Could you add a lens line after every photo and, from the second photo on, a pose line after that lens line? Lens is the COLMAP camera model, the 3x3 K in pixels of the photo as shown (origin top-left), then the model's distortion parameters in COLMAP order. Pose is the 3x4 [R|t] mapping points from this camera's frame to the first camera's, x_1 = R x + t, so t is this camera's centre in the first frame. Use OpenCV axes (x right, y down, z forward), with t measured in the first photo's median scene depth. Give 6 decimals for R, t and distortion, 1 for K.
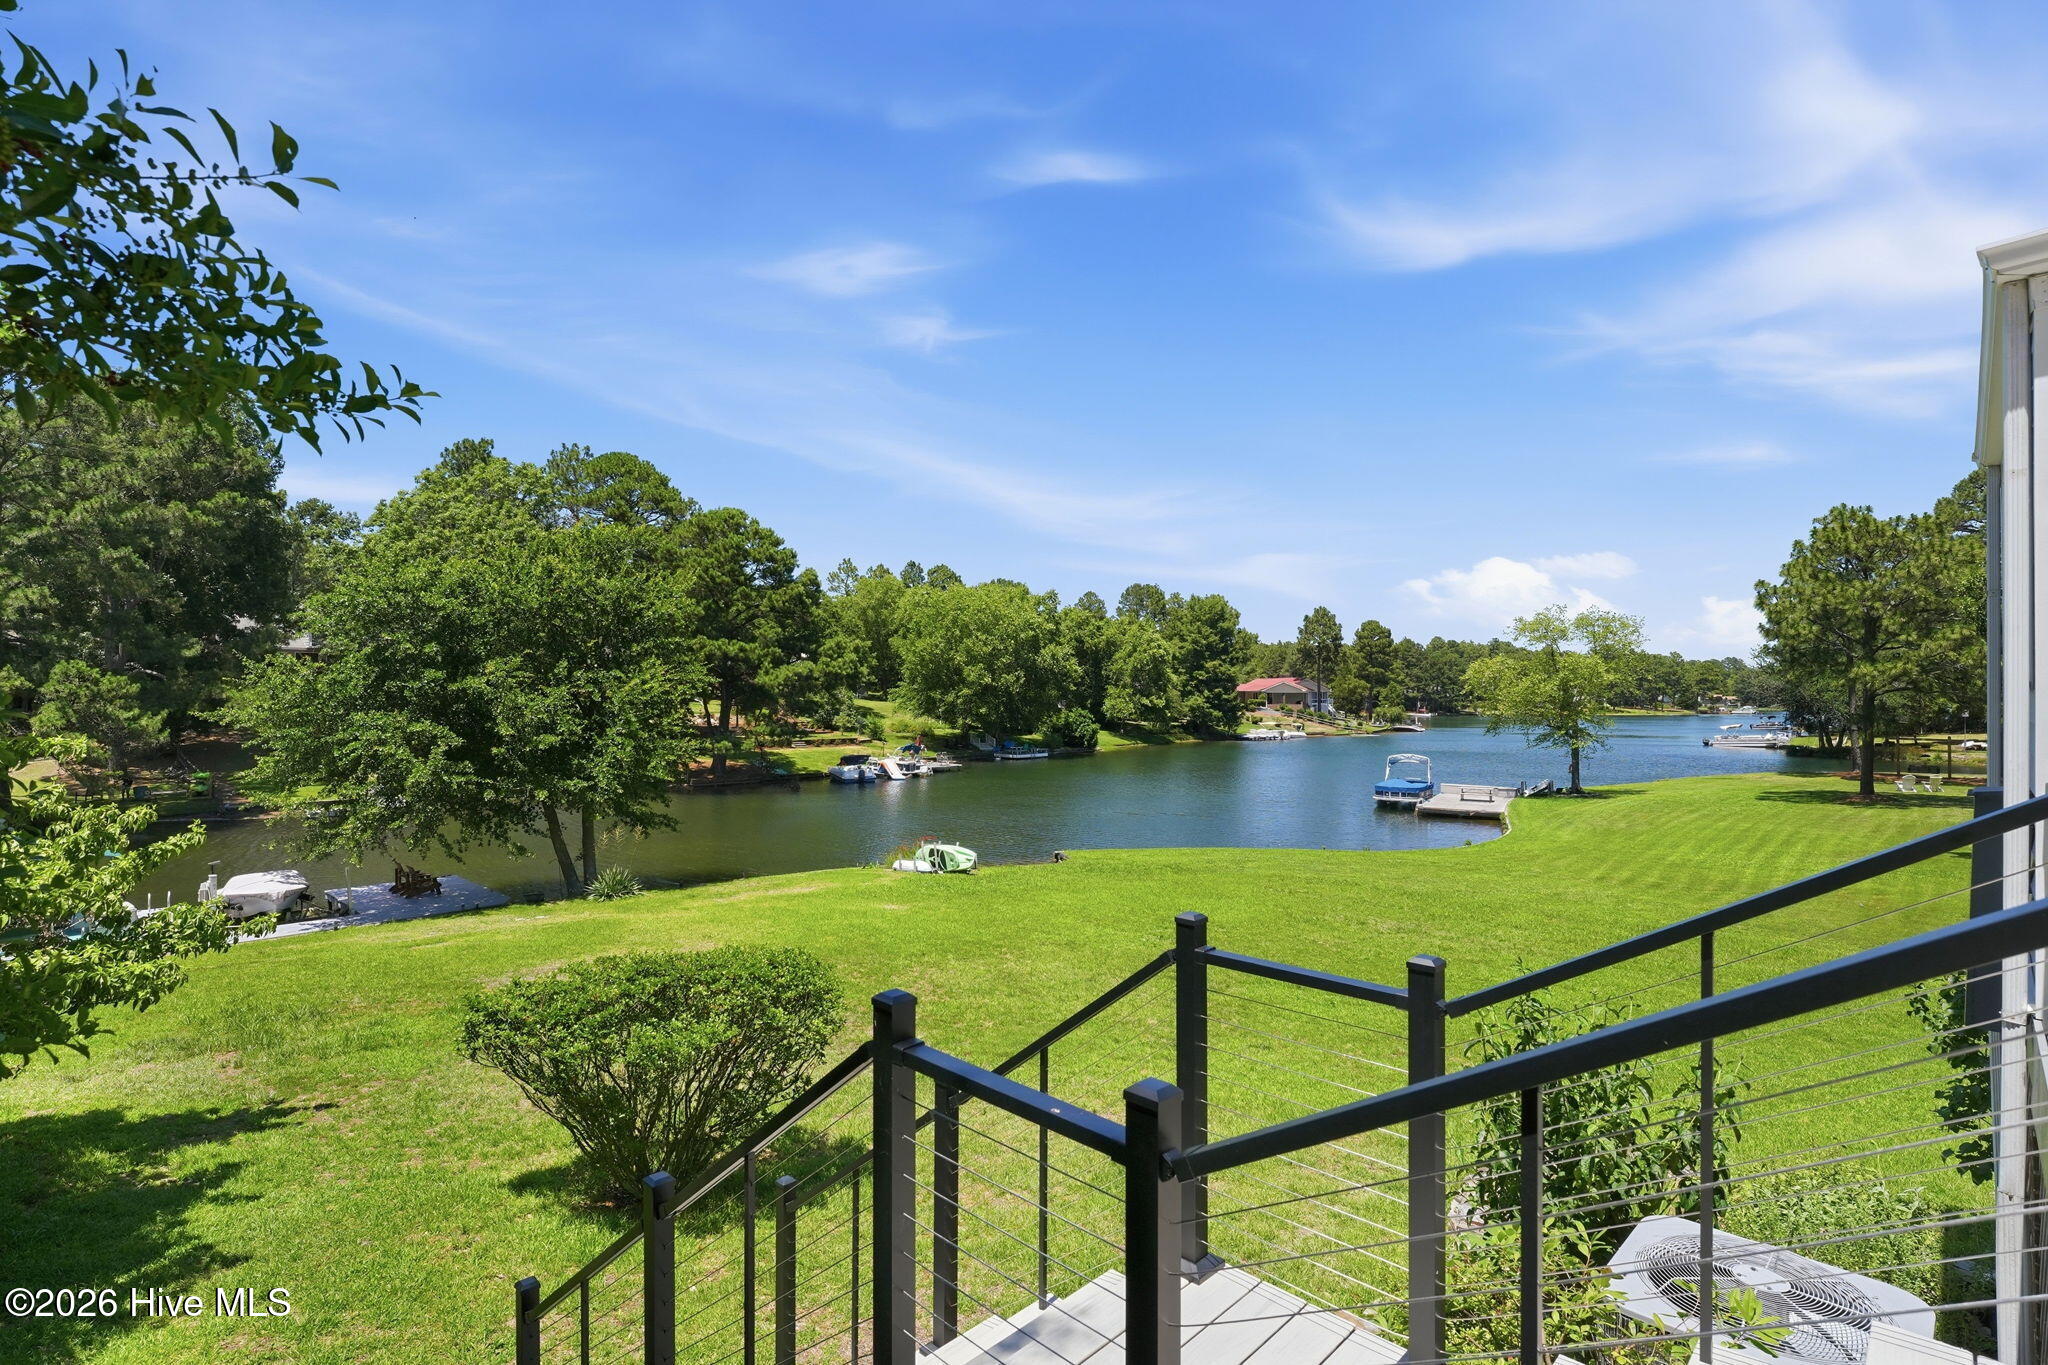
lens RADIAL K [[940.6, 0, 1030.4], [0, 940.6, 682.6], [0, 0, 1]] dist [-0.004963, 0.000982]
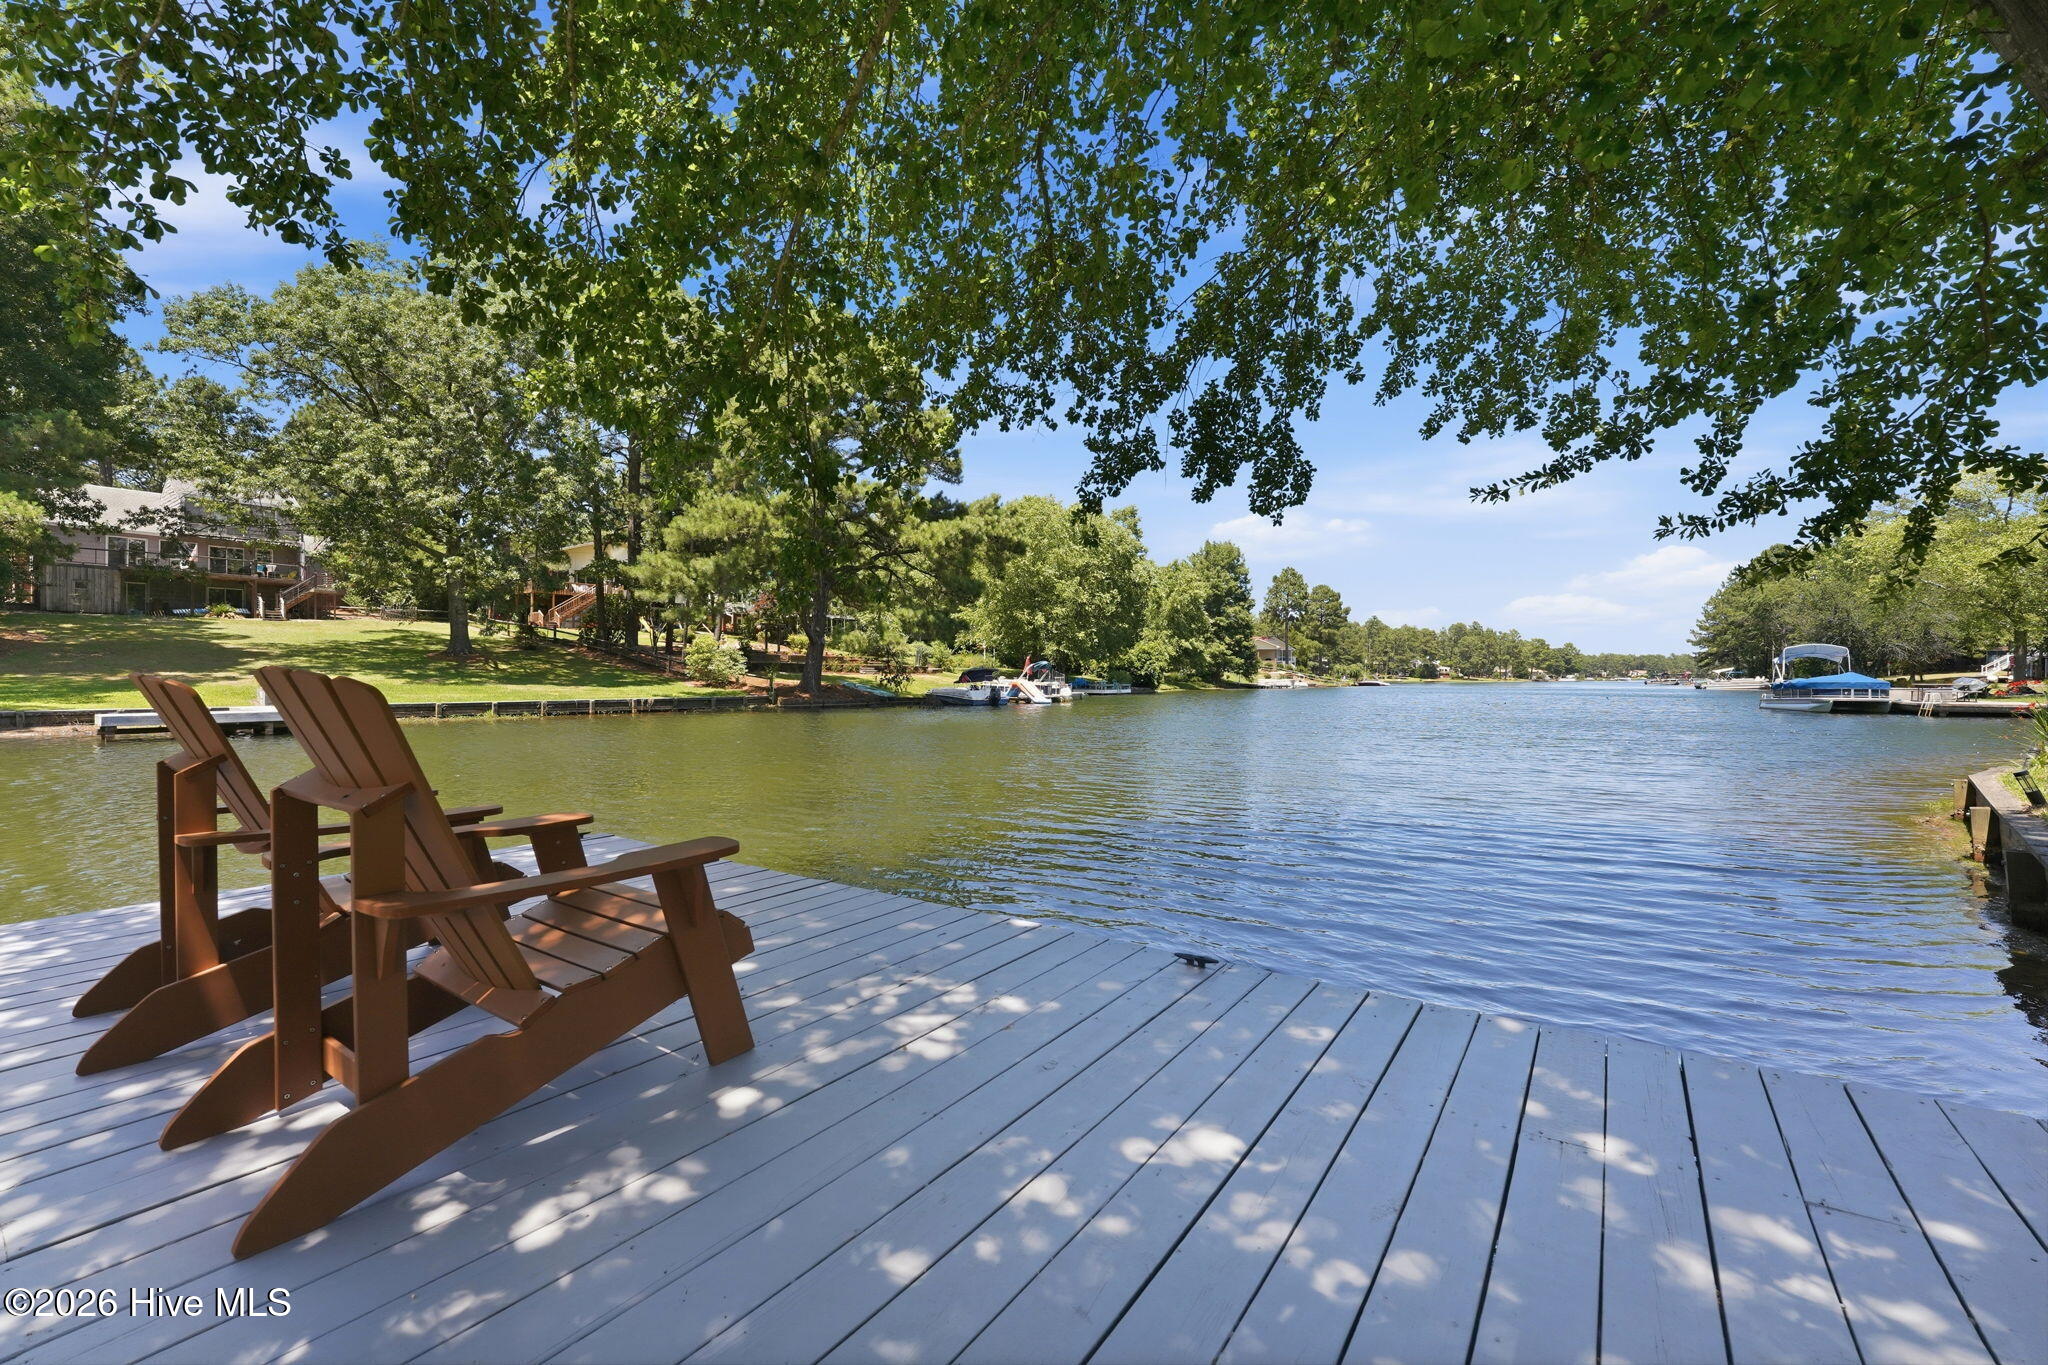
lens RADIAL K [[811.7, 0, 1026.4], [0, 811.7, 672.3], [0, 0, 1]] dist [-0.013131, 0.001126]
pose [[0.990804, 0.001440, 0.135295, -0.162581], [-0.002089, 0.999987, 0.004660, 0.051013], [-0.135286, -0.004900, 0.990794, 0.245016]]
